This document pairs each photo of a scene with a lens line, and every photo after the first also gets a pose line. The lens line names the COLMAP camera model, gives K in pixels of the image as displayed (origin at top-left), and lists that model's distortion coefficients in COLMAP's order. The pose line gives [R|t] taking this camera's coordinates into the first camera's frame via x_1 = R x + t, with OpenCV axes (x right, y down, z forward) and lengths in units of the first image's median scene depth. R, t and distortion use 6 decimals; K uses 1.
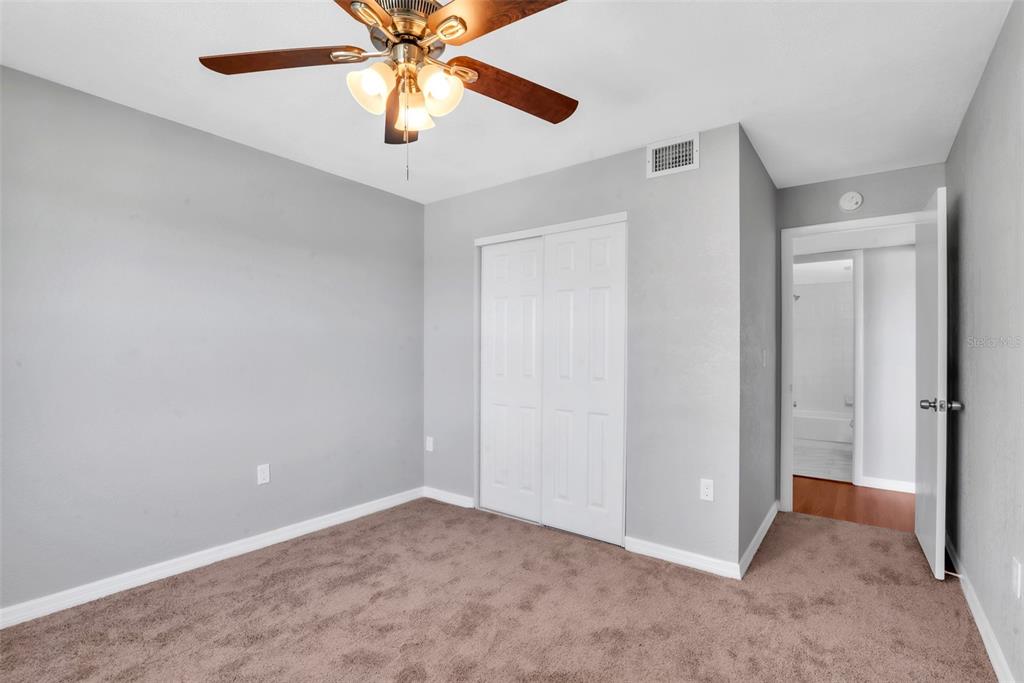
lens RADIAL K [[485.9, 0, 512.0], [0, 485.9, 341.5], [0, 0, 1]] dist [-0.000497, 0.000028]
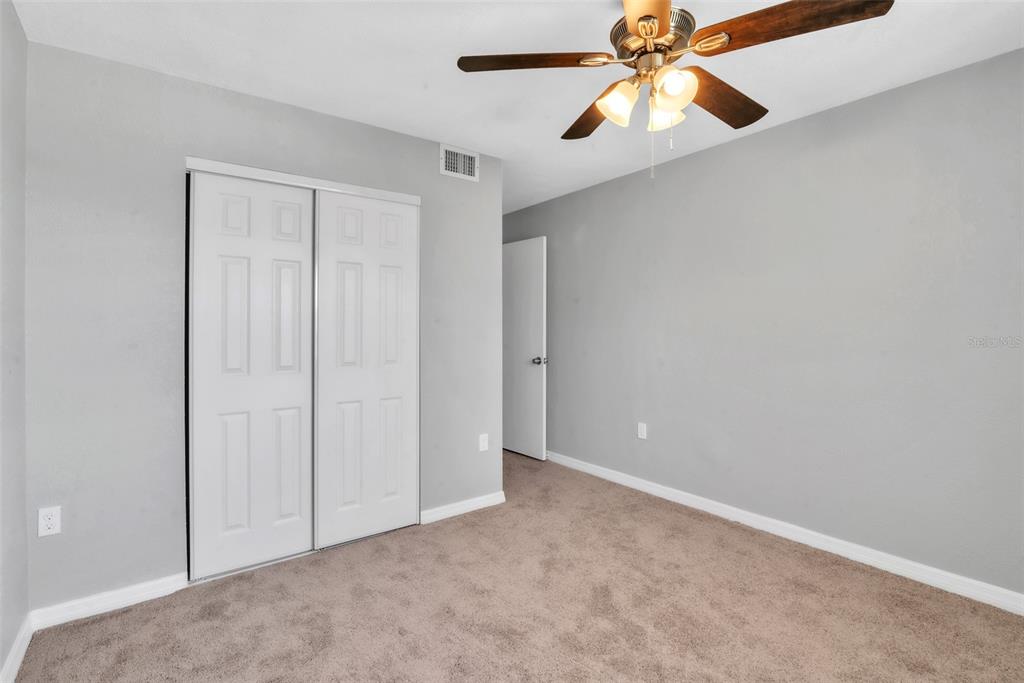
lens RADIAL K [[477.6, 0, 510.1], [0, 477.6, 328.1], [0, 0, 1]] dist [-0.001027, -0.000163]
pose [[0.278483, -0.004419, 0.960431, -0.695706], [-0.010329, 0.999918, 0.007595, -0.000335], [-0.960386, -0.012036, 0.278414, 0.544939]]
